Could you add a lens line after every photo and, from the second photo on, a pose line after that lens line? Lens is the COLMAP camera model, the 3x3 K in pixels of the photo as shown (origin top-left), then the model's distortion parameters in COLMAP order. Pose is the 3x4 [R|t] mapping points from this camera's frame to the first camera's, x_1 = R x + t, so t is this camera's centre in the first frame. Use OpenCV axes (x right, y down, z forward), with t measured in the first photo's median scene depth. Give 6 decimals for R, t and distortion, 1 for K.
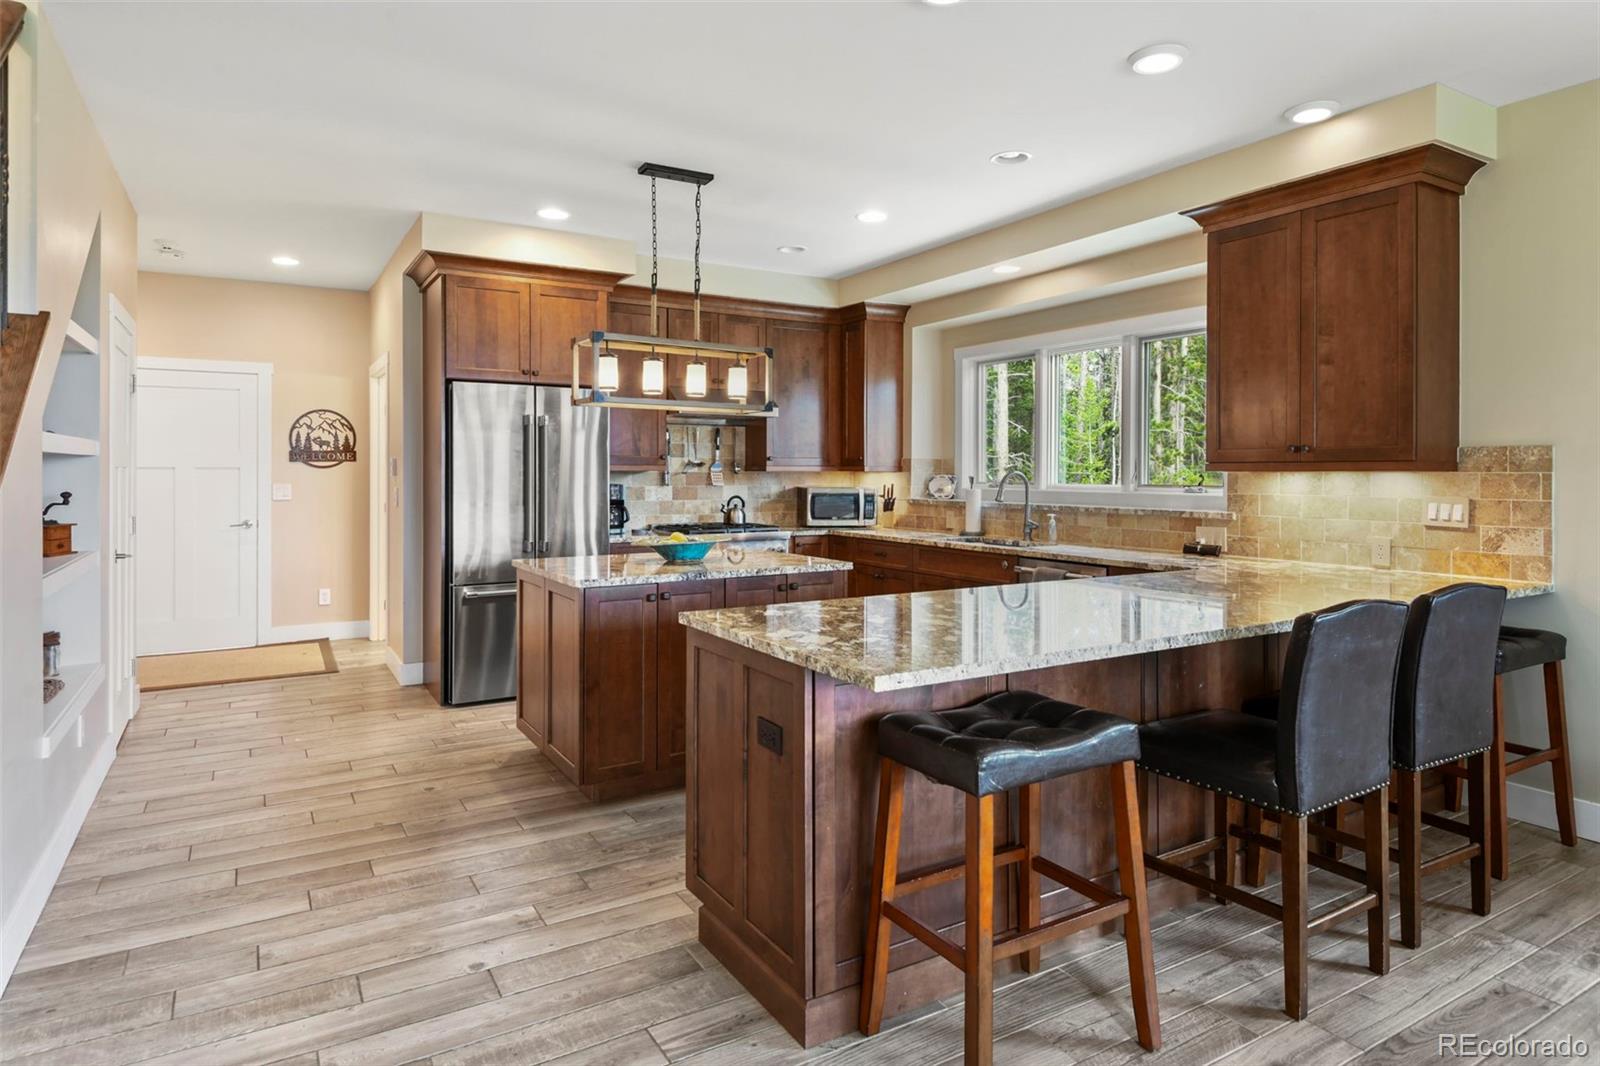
lens RADIAL K [[934.9, 0, 794.5], [0, 934.9, 484.8], [0, 0, 1]] dist [0.000996, -0.000223]
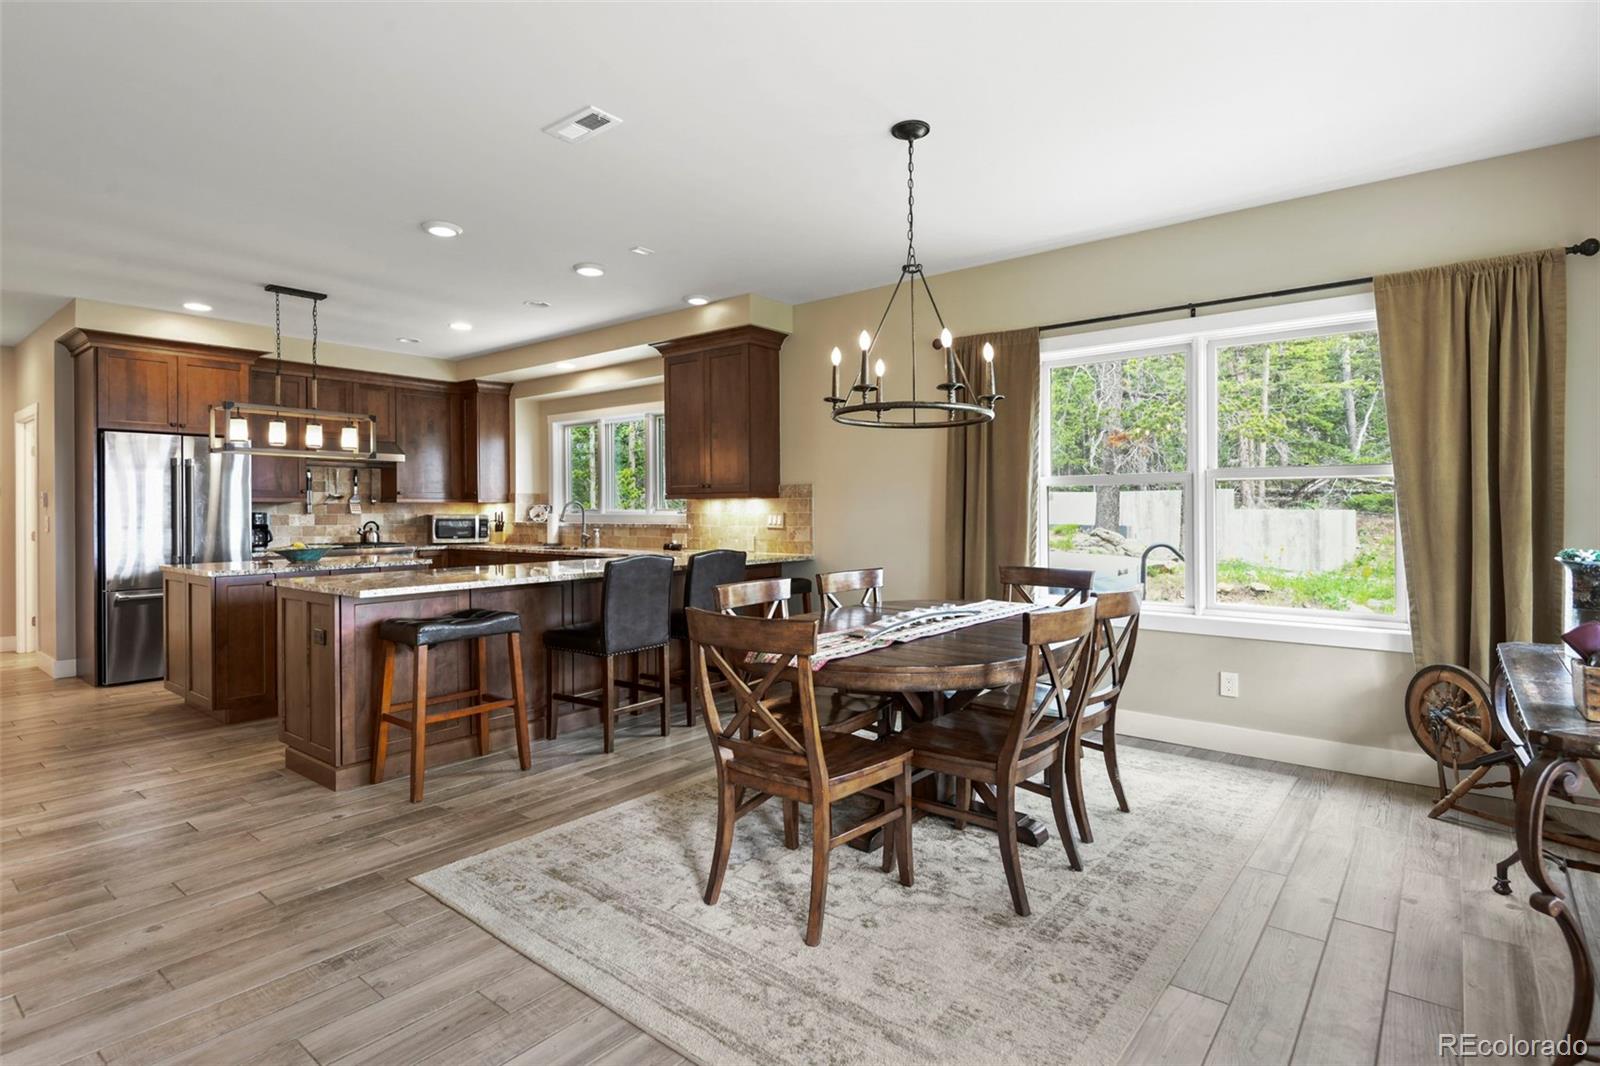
lens RADIAL K [[826.0, 0, 843.0], [0, 826.0, 515.4], [0, 0, 1]] dist [0.001525, -0.015687]
pose [[0.926231, -0.008156, 0.376868, 0.140603], [0.011338, 0.999916, -0.006226, 0.022278], [-0.376785, 0.010040, 0.926246, -0.396265]]
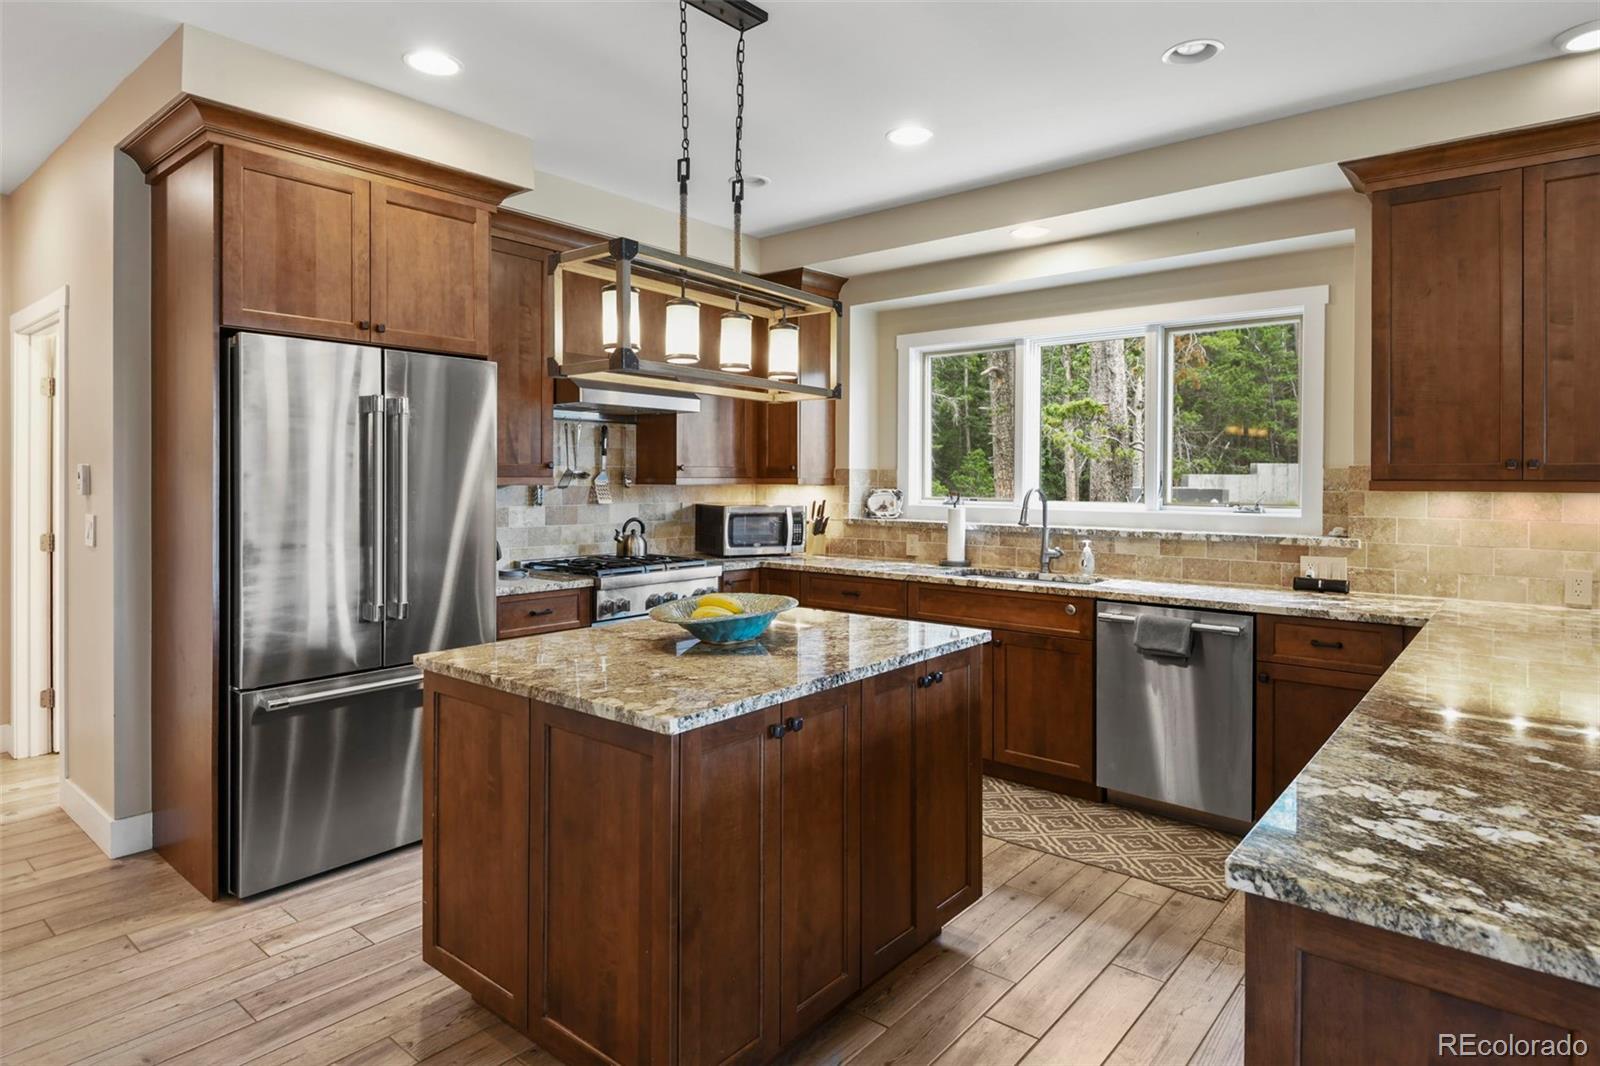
lens RADIAL K [[906.5, 0, 802.4], [0, 906.5, 486.3], [0, 0, 1]] dist [-0.005884, -0.002398]
pose [[0.940687, -0.000798, 0.339273, -0.219702], [0.001826, 0.999995, -0.002712, -0.013430], [-0.339269, 0.003171, 0.940684, 0.349748]]
